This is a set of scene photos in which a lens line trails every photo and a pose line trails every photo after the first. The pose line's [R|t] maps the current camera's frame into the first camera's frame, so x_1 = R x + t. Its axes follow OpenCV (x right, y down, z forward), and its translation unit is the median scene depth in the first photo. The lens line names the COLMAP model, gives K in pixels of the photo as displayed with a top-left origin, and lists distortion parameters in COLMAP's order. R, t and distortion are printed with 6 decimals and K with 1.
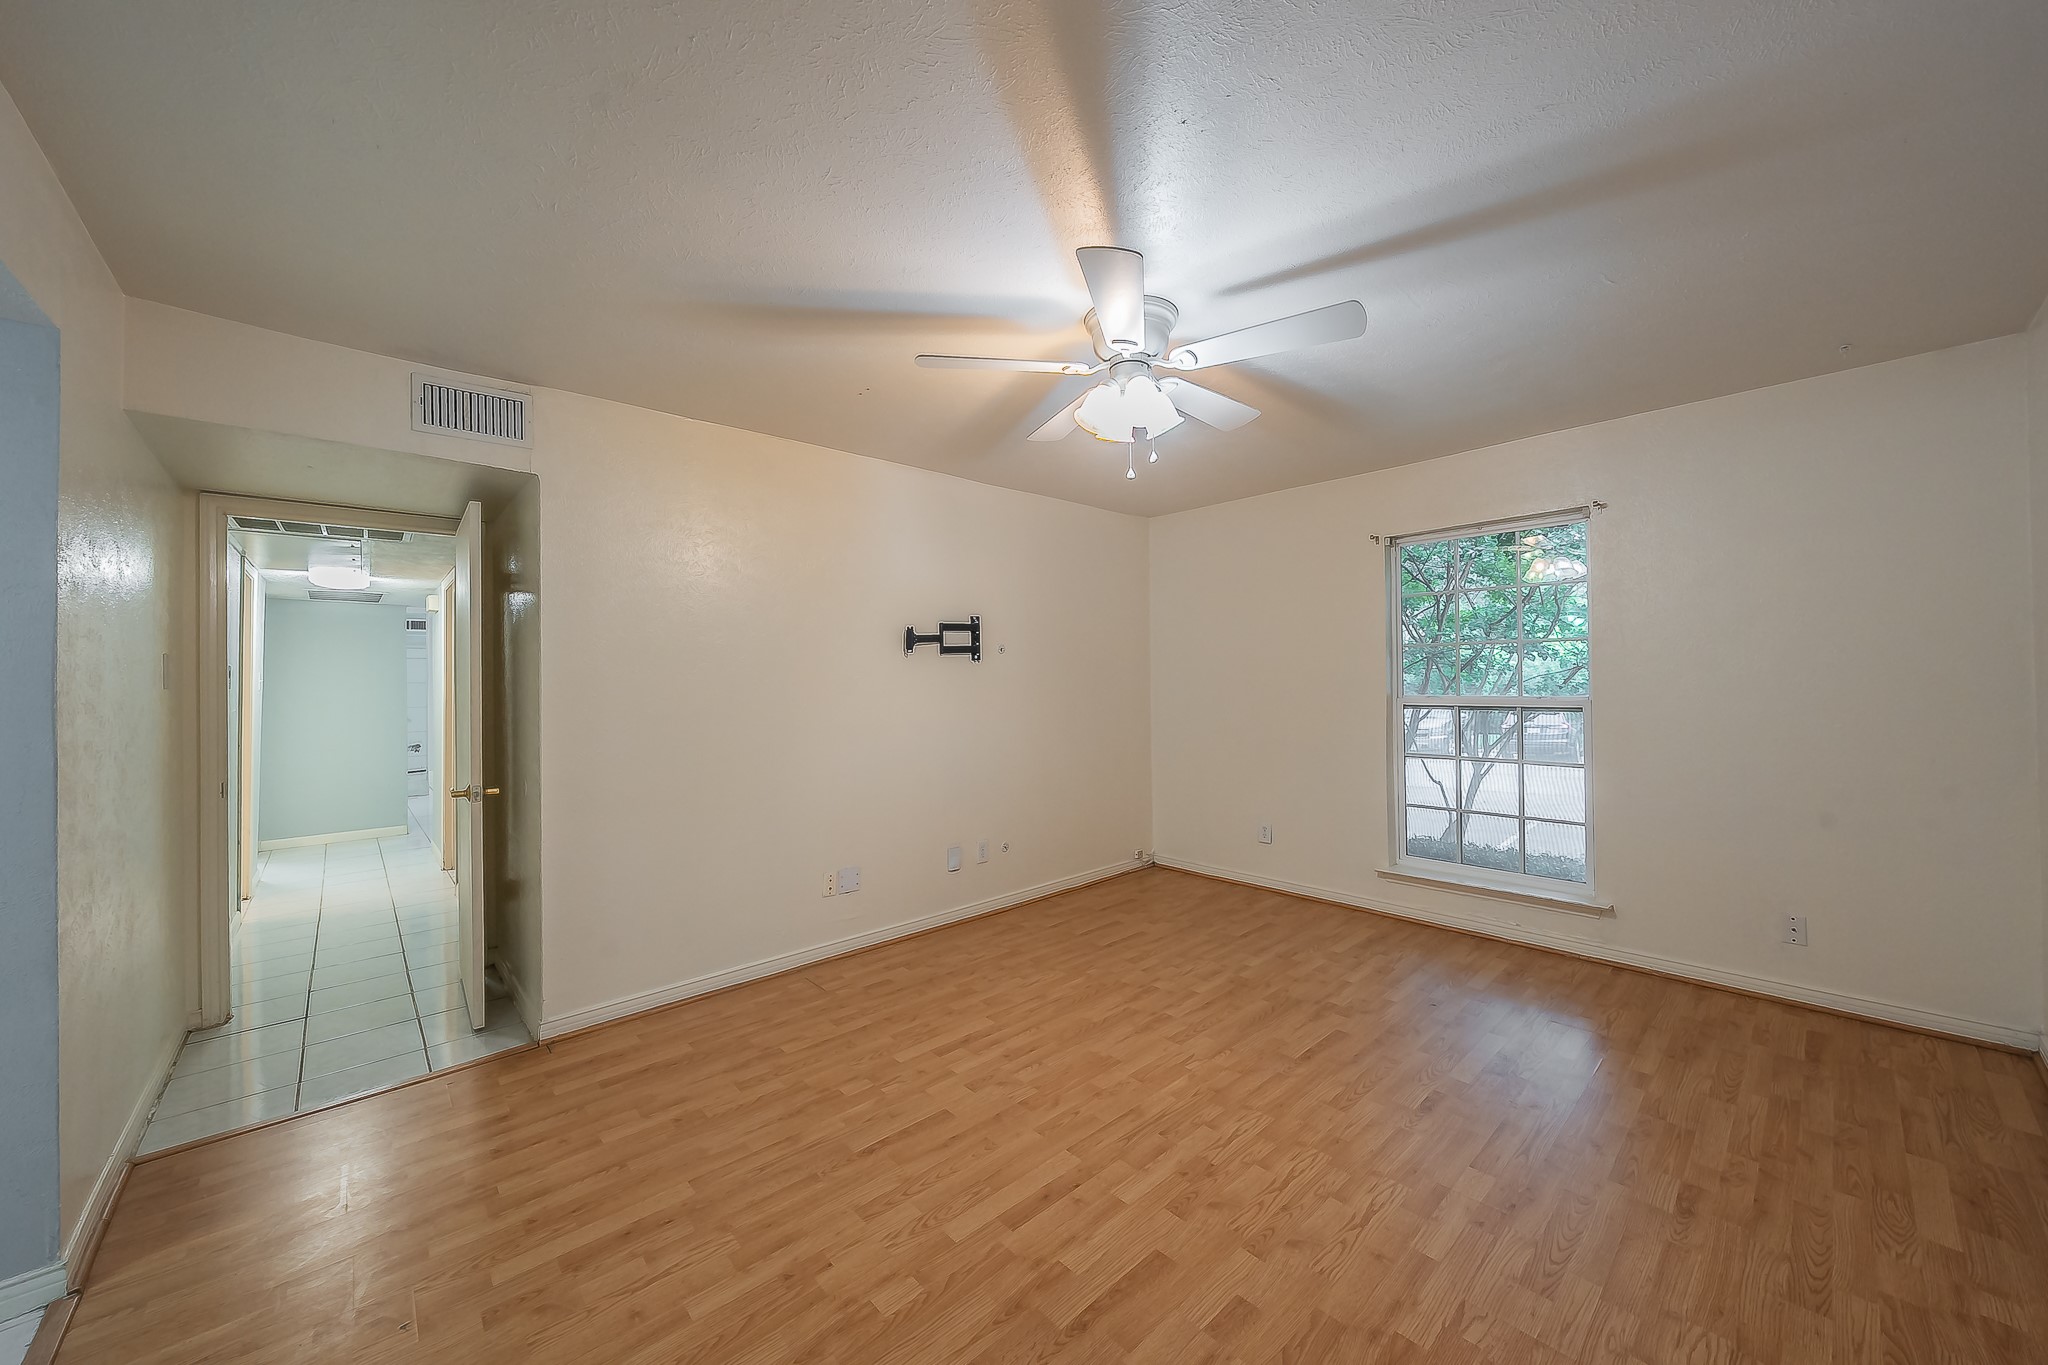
lens RADIAL K [[743.9, 0, 990.5], [0, 743.9, 677.3], [0, 0, 1]] dist [-0.003121, -0.000116]
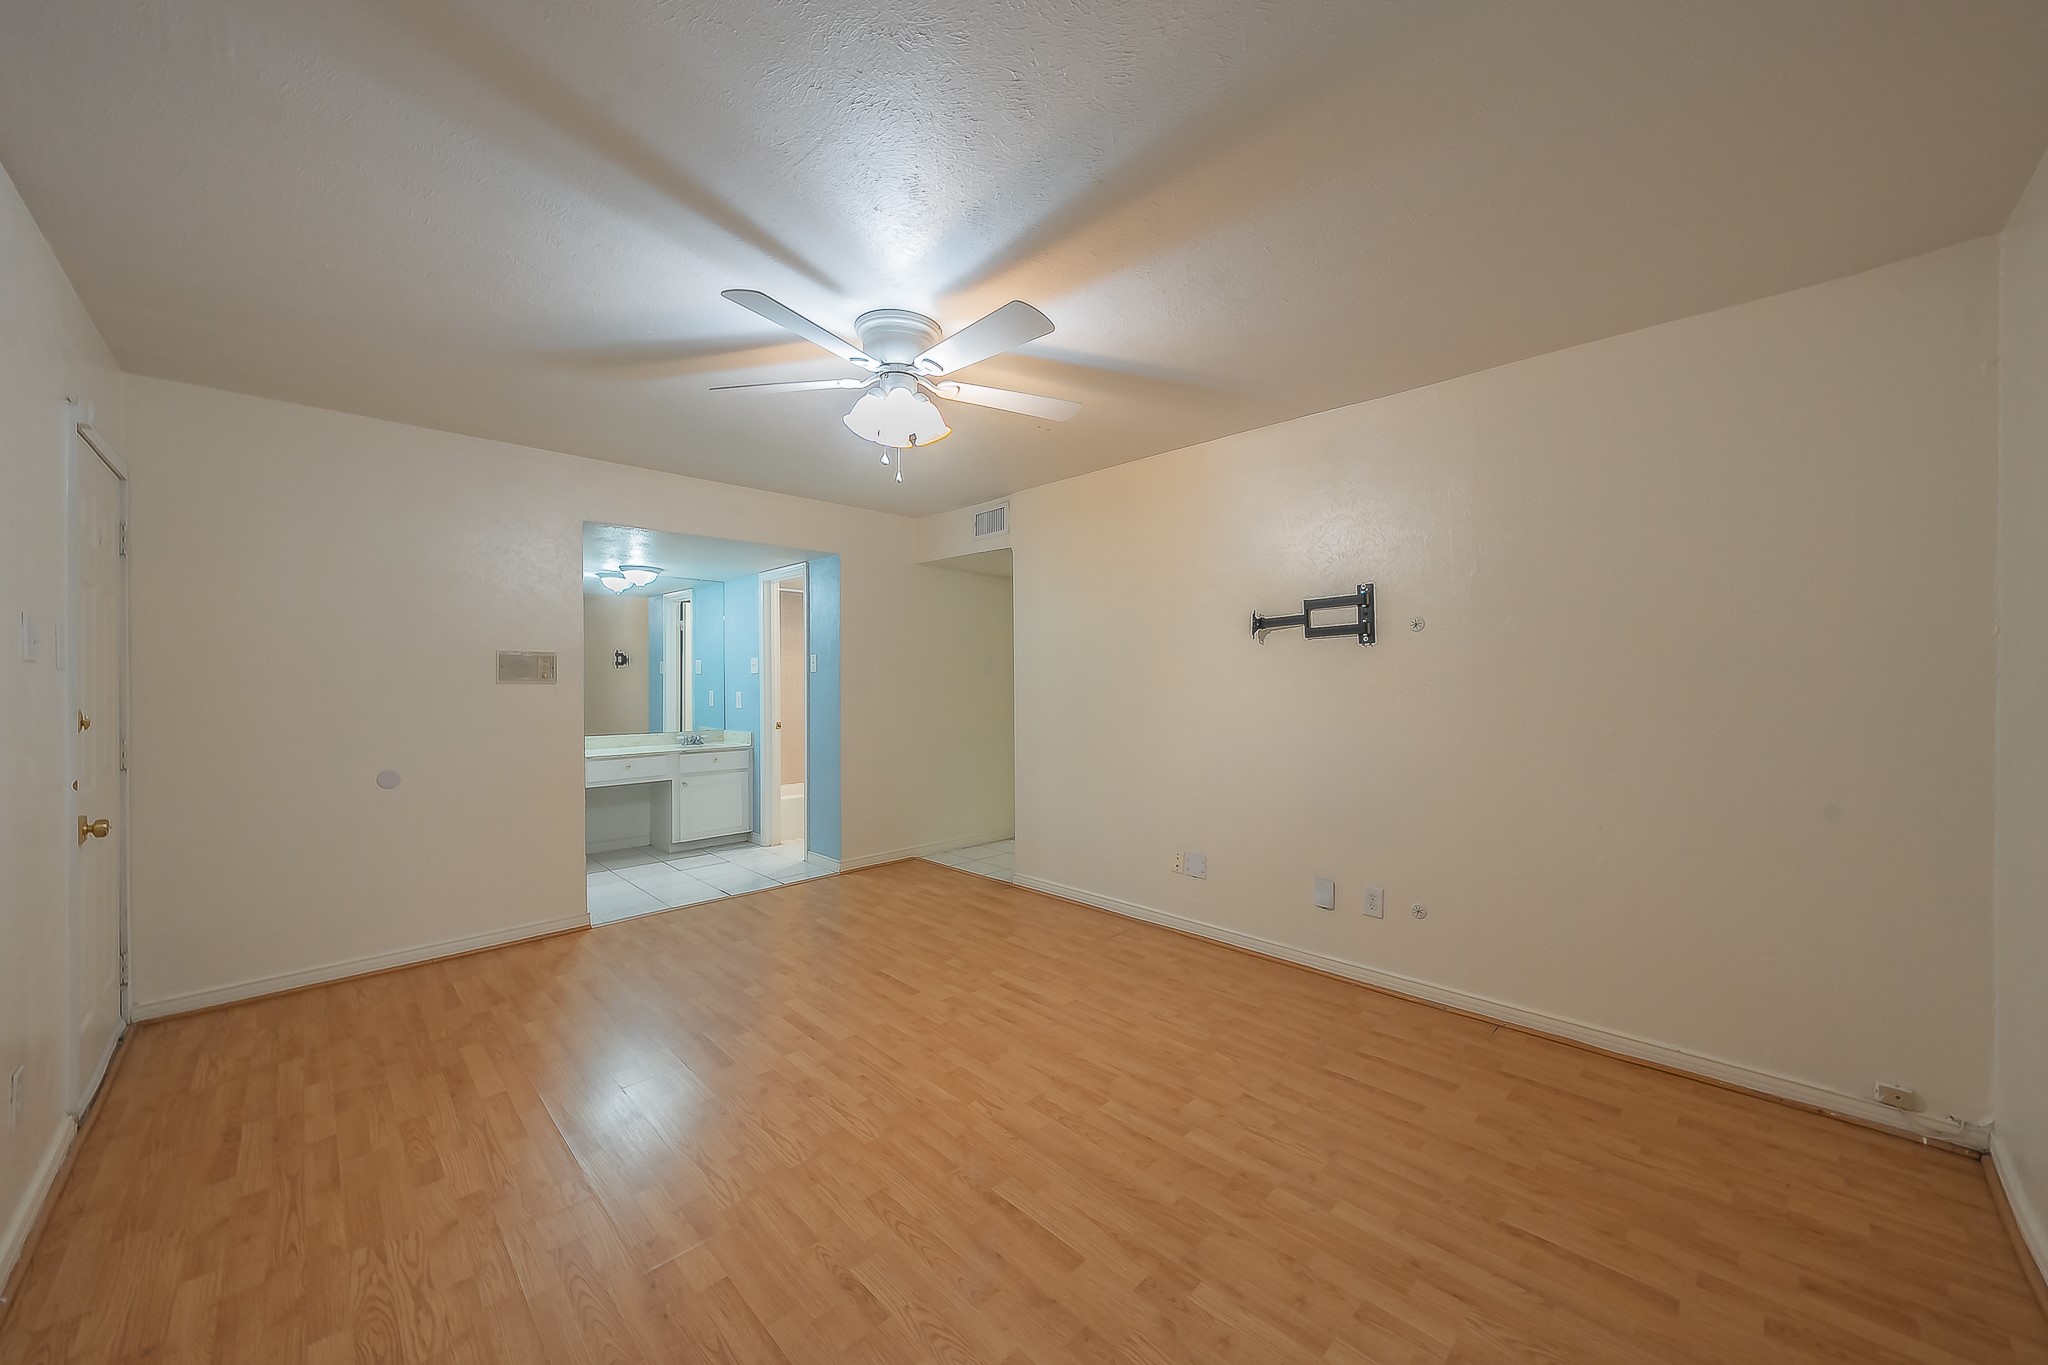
lens RADIAL K [[743.9, 0, 1040.0], [0, 743.9, 697.5], [0, 0, 1]] dist [-0.003121, -0.000116]
pose [[0.062946, 0.037019, -0.997330, 1.072074], [0.006773, 0.999273, 0.037519, 0.001572], [0.997994, -0.009117, 0.062650, 0.958540]]
